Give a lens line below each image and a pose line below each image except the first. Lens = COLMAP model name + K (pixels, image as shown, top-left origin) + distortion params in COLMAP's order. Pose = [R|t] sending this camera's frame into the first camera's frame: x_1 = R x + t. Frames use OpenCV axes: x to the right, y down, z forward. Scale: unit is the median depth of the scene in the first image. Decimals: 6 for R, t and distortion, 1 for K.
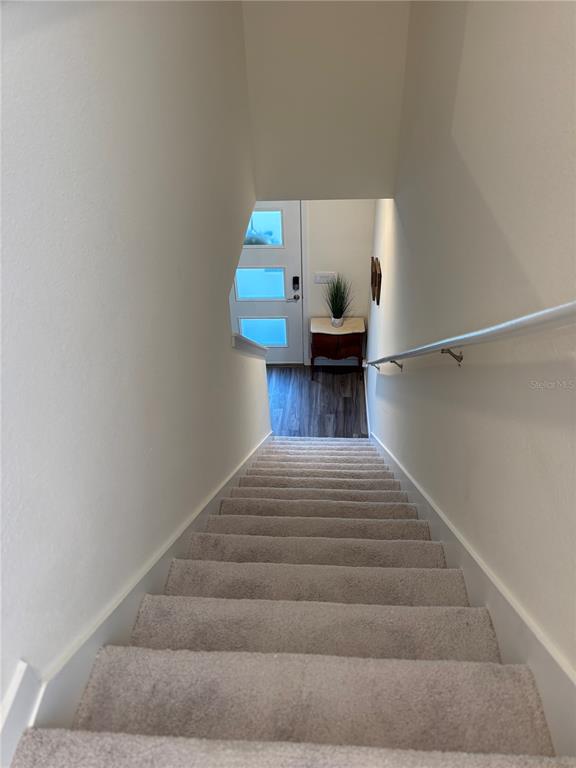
lens RADIAL K [[574.1, 0, 288.0], [0, 574.1, 384.0], [0, 0, 1]] dist [-0.000552, -0.000680]
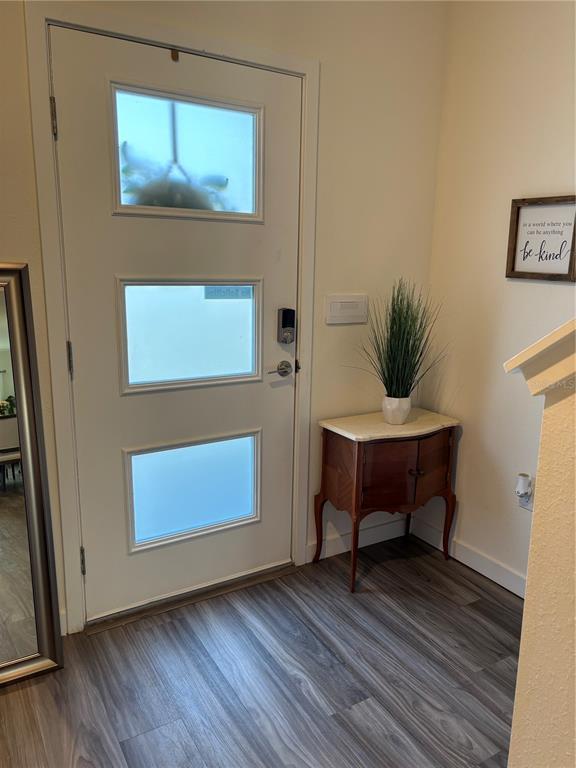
lens RADIAL K [[574.1, 0, 288.0], [0, 574.1, 384.0], [0, 0, 1]] dist [-0.000552, -0.000680]
pose [[0.822913, -0.065143, 0.564420, -0.197529], [0.305170, 0.888625, -0.342370, -0.012220], [-0.479255, 0.453985, 0.751141, 0.722554]]
